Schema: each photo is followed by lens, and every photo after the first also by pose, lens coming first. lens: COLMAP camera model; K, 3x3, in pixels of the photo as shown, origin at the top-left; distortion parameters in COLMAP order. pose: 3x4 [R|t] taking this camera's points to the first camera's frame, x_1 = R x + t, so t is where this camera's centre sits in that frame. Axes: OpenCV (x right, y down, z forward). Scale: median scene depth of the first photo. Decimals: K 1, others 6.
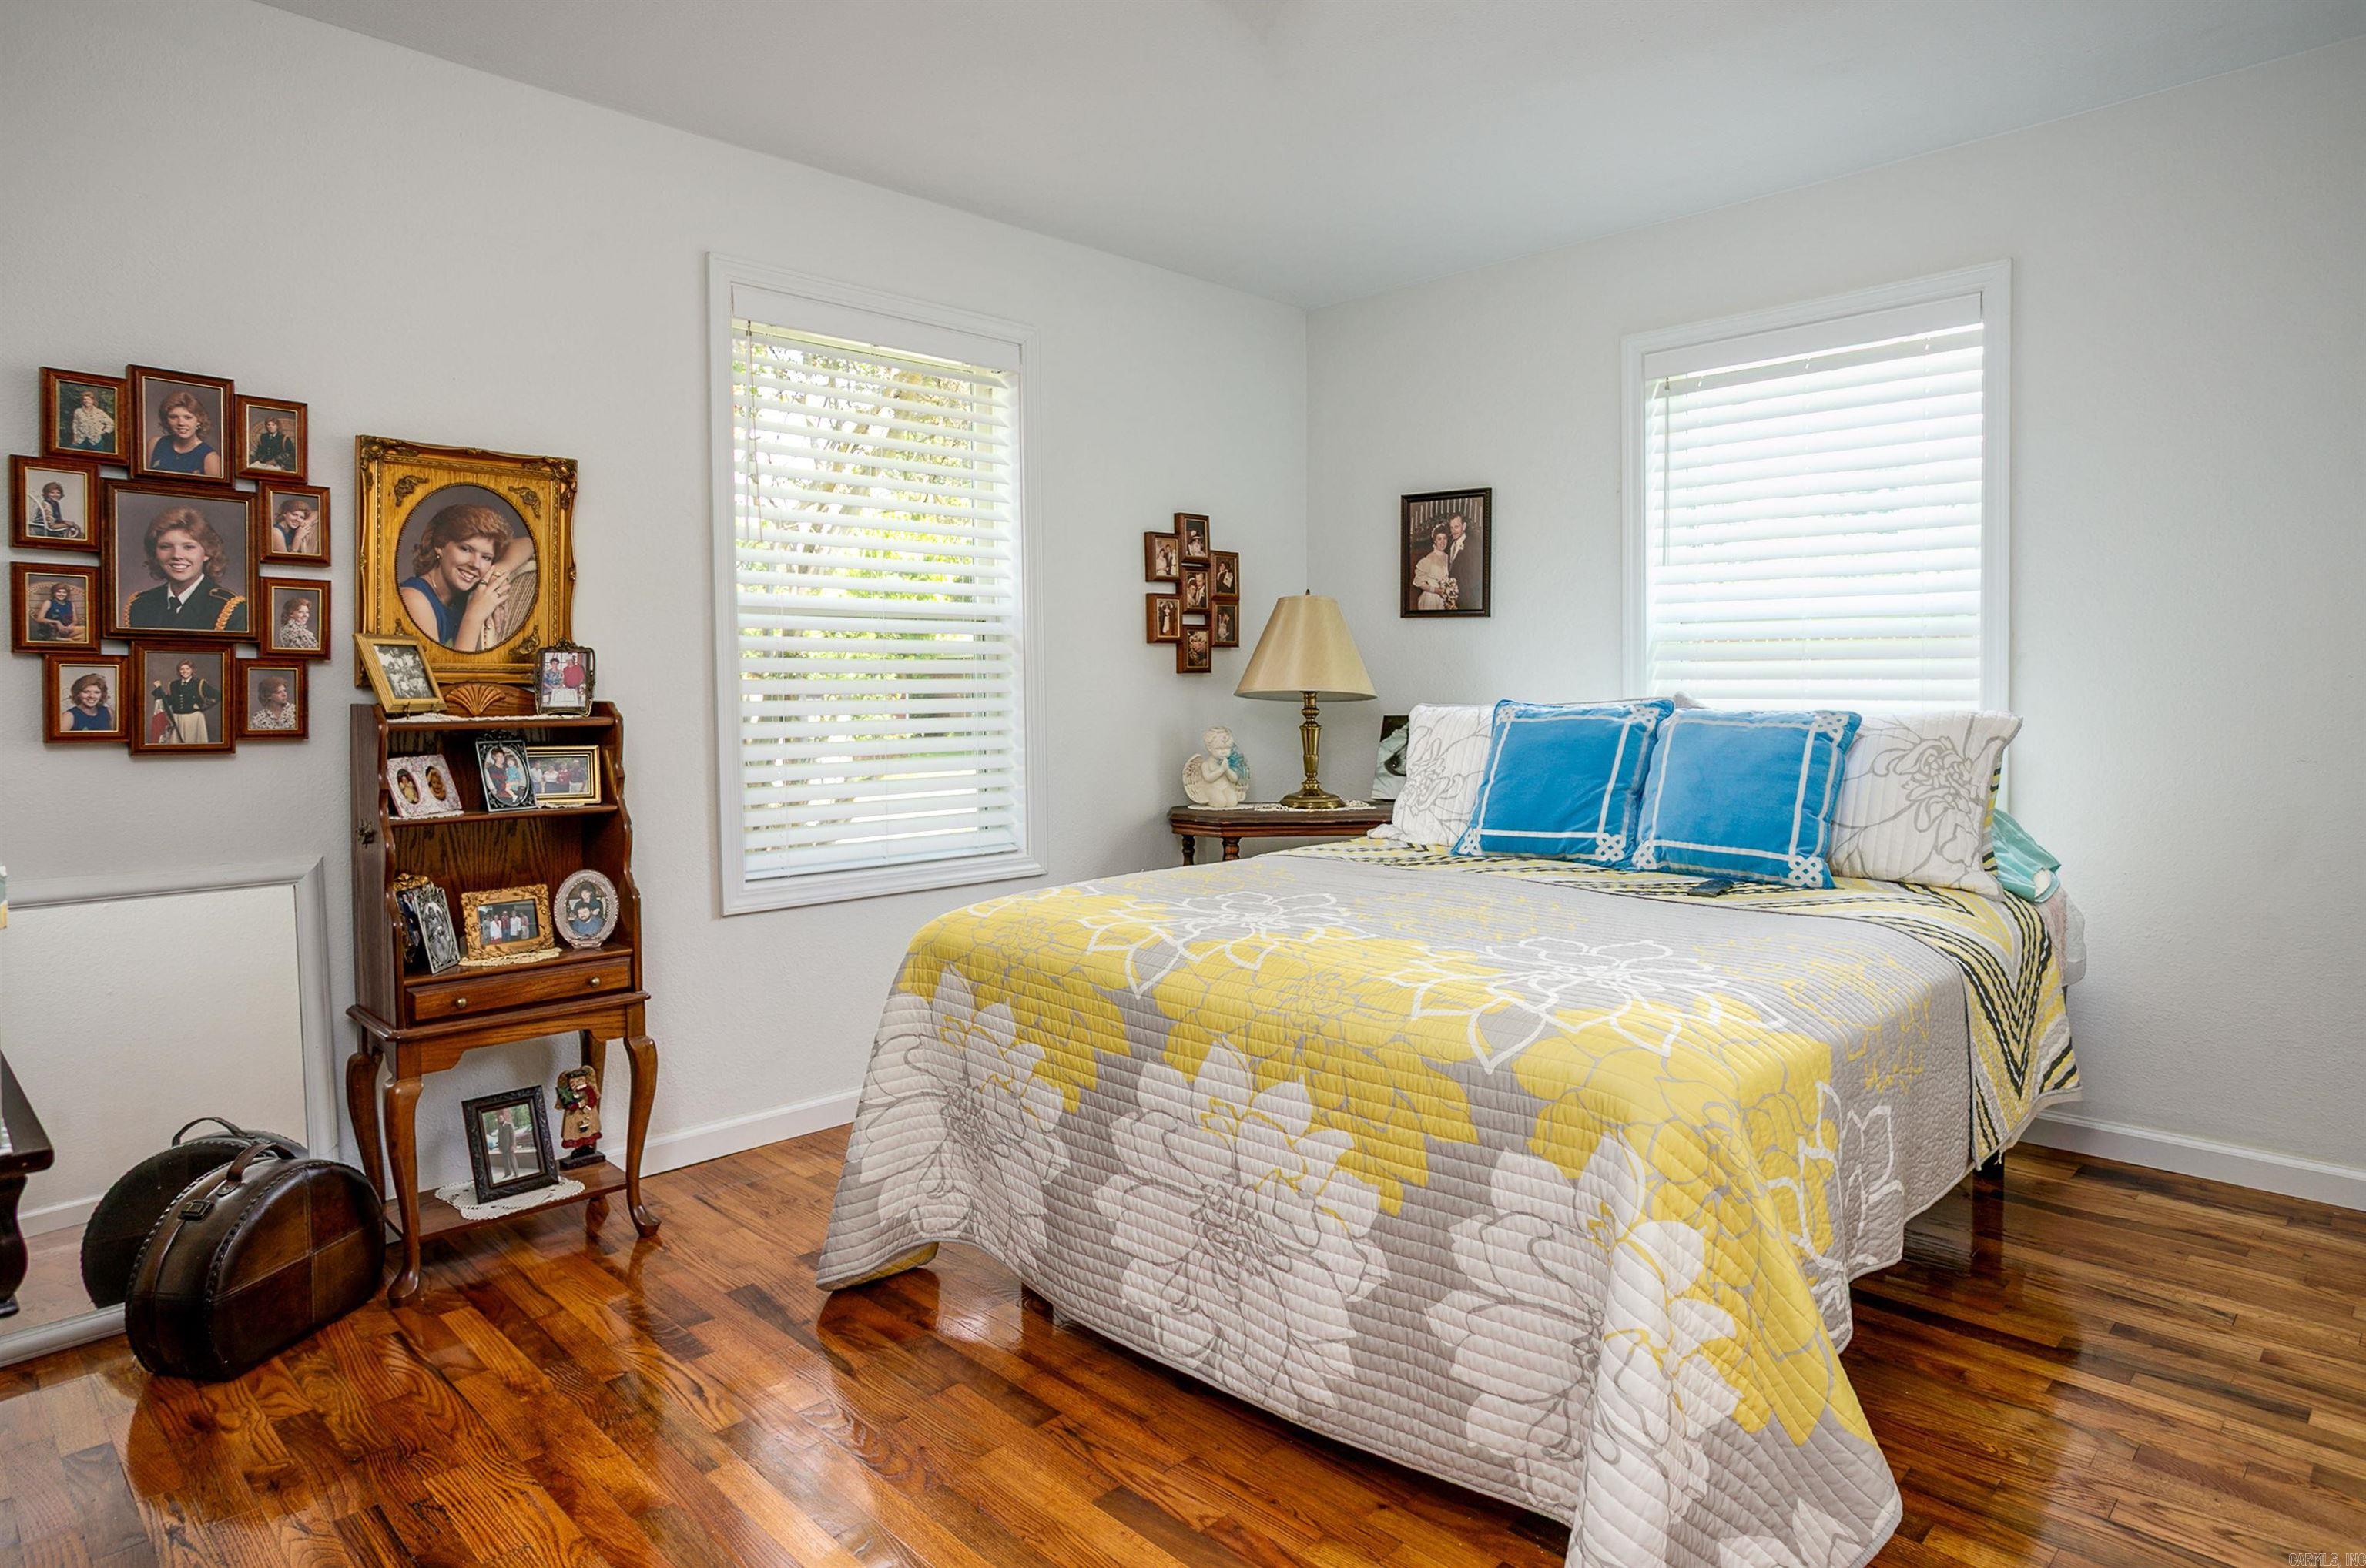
lens RADIAL K [[1322.5, 0, 1192.3], [0, 1322.5, 727.7], [0, 0, 1]] dist [-0.052932, 0.037118]
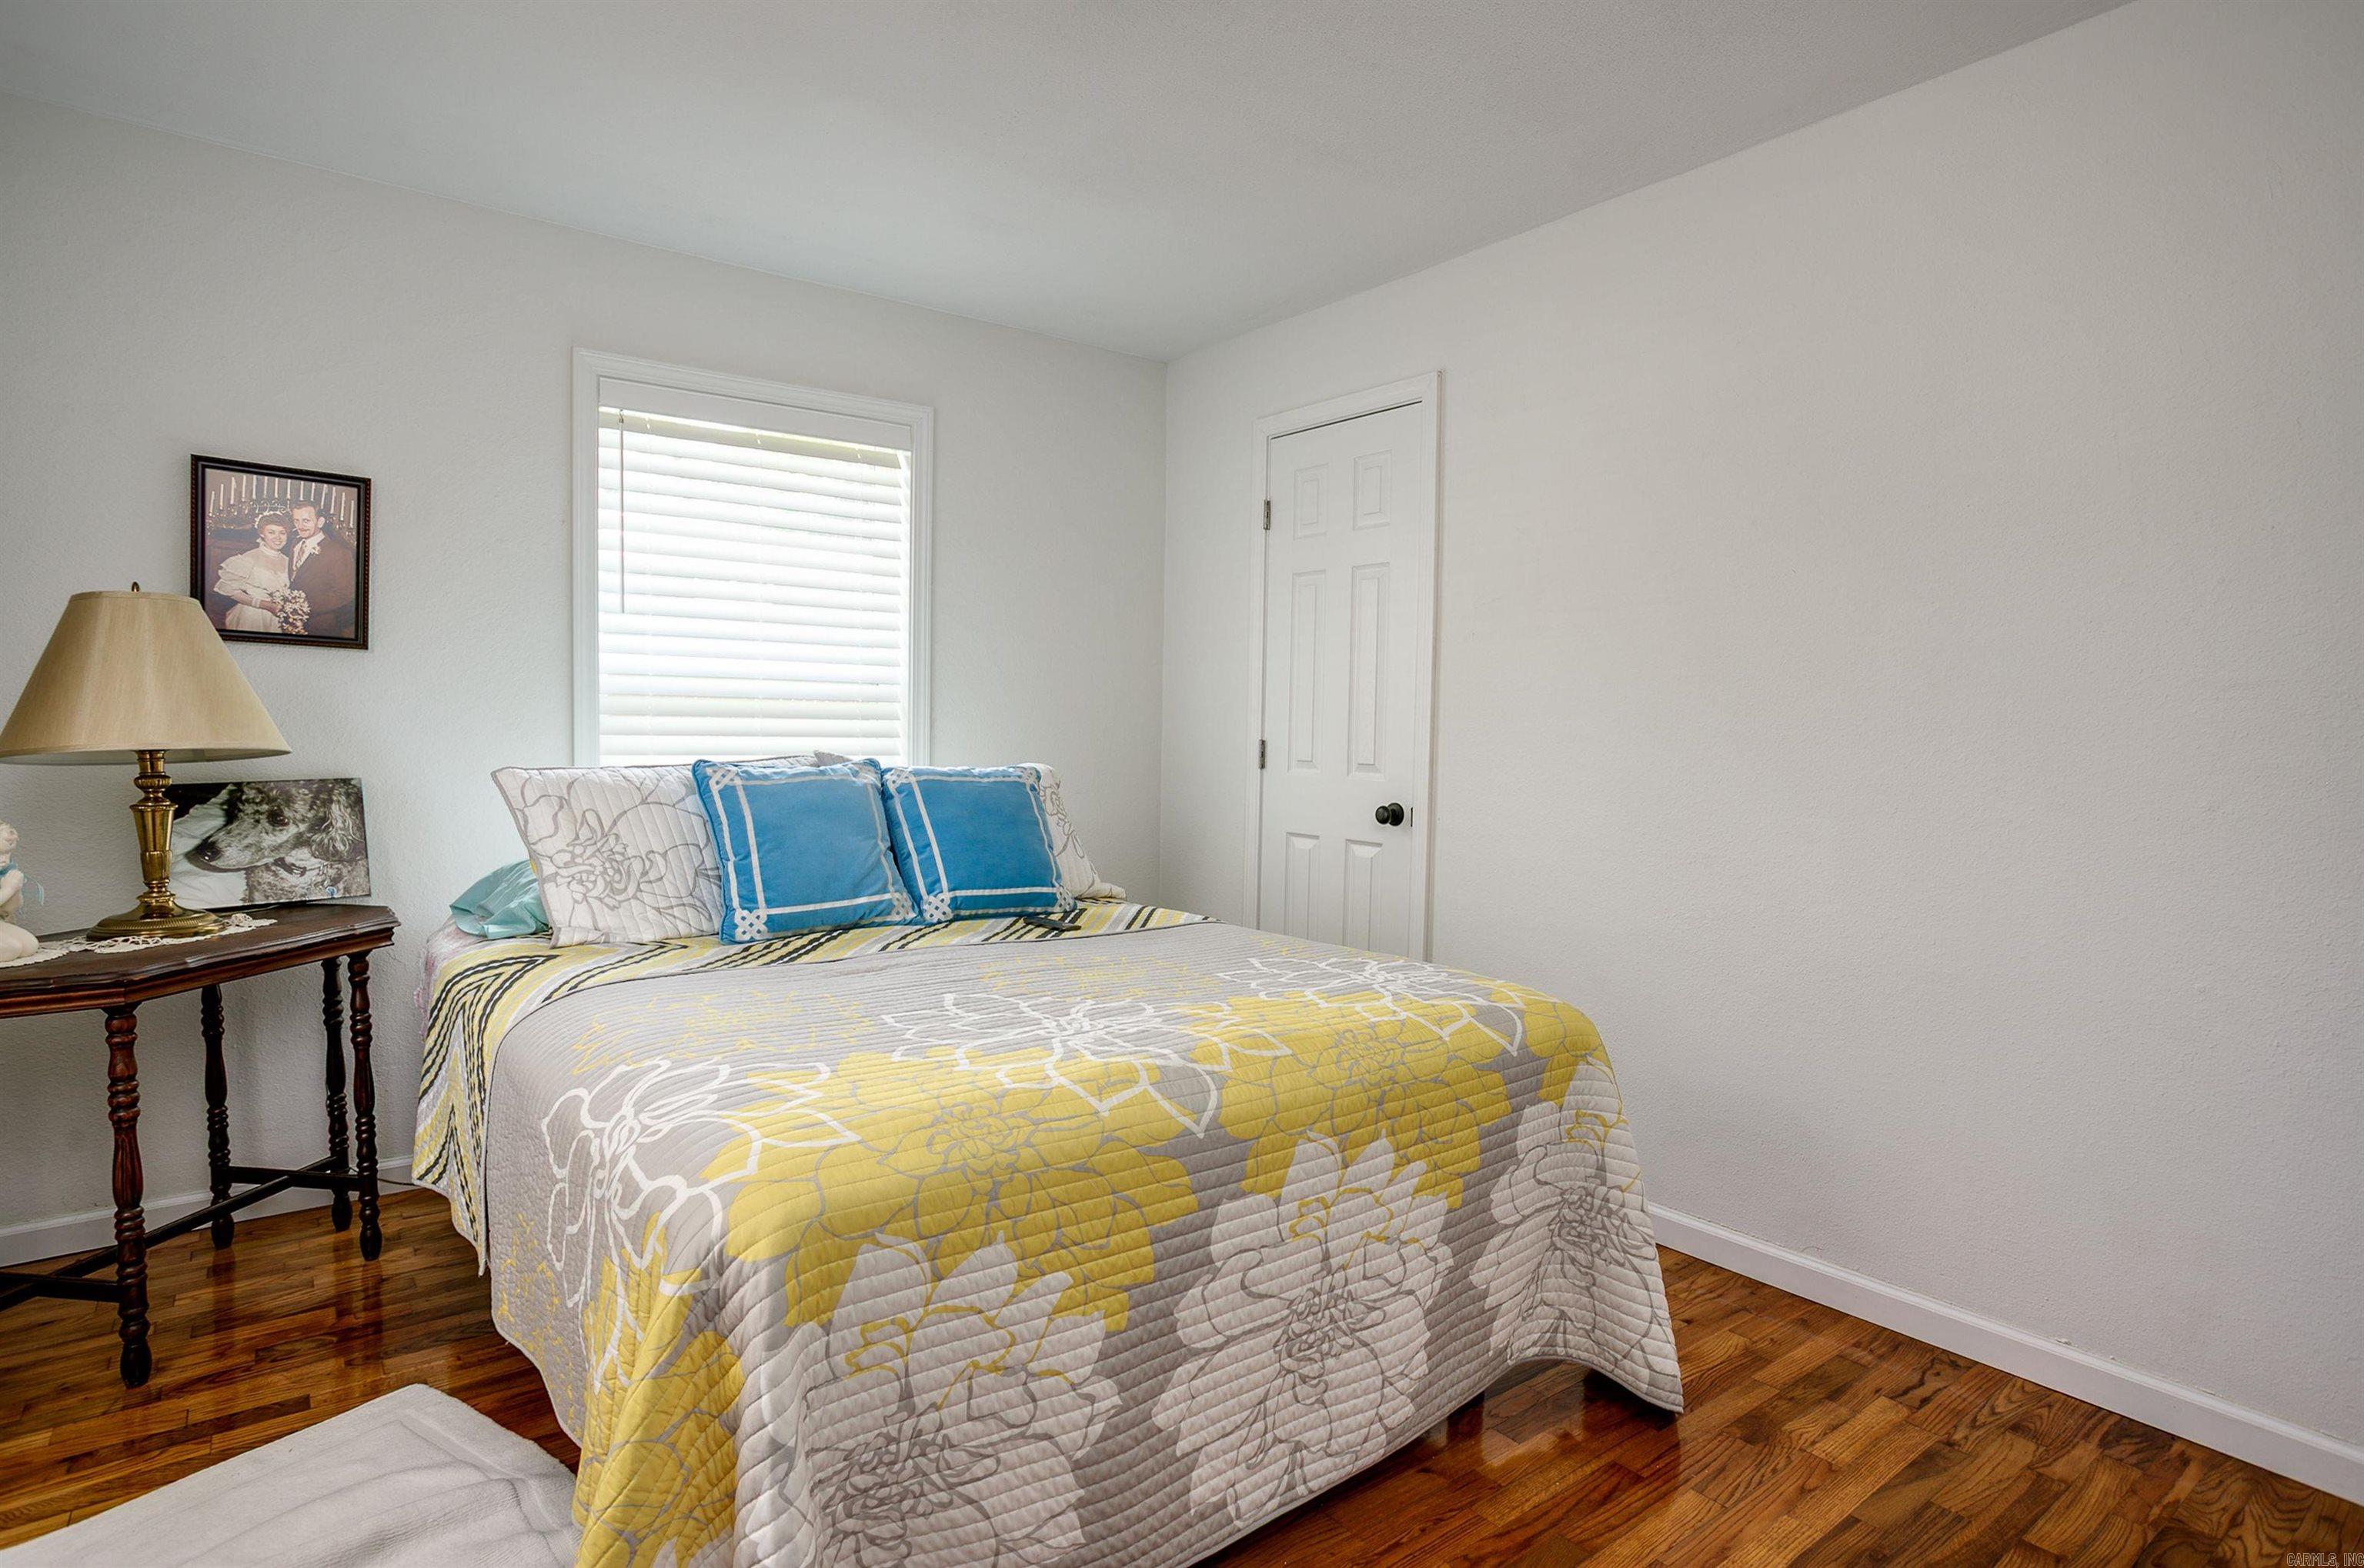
lens RADIAL K [[1203.4, 0, 1182.0], [0, 1203.4, 784.0], [0, 0, 1]] dist [-0.040069, 0.000734]
pose [[0.157817, -0.033407, 0.986903, -0.736029], [0.019597, 0.999337, 0.030694, -0.035640], [-0.987274, 0.014496, 0.158367, 0.849300]]
